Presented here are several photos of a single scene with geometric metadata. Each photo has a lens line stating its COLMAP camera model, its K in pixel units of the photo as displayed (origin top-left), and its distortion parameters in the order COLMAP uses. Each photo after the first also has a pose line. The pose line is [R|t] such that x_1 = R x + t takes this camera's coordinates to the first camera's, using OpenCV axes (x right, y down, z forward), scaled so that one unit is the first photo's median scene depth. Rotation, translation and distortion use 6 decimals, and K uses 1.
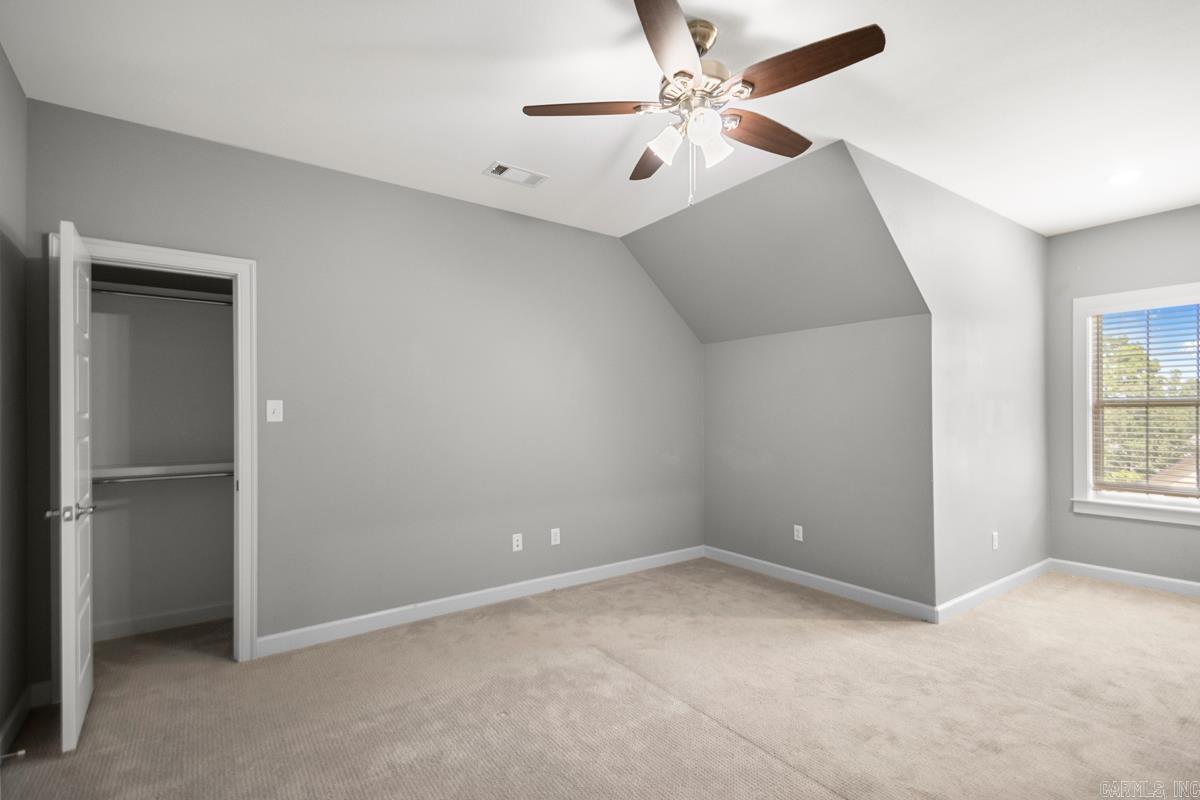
lens RADIAL K [[559.5, 0, 604.0], [0, 559.5, 408.5], [0, 0, 1]] dist [0.024831, -0.000360]
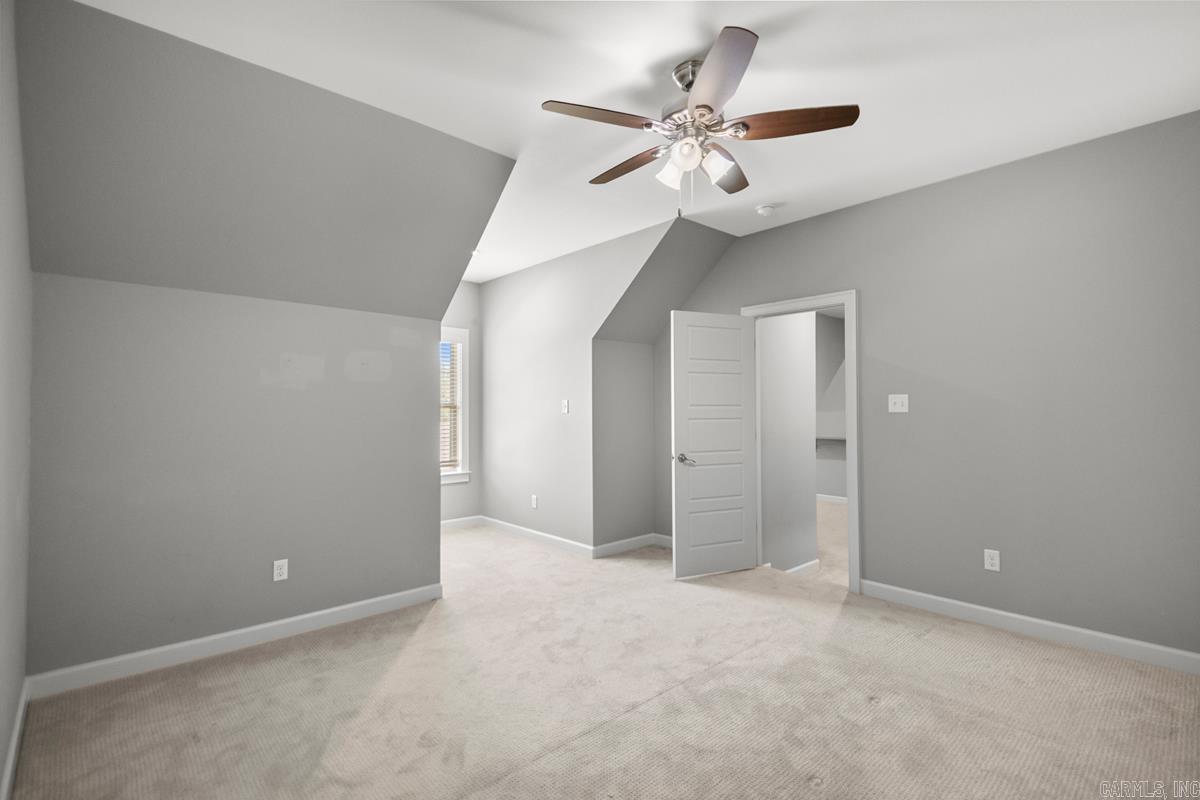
lens RADIAL K [[559.5, 0, 604.0], [0, 559.5, 408.5], [0, 0, 1]] dist [0.024831, -0.000360]
pose [[-0.118077, 0.010297, 0.992951, -0.529844], [0.000907, 0.999947, -0.010261, 0.016824], [-0.993004, -0.000311, -0.118080, 0.772399]]
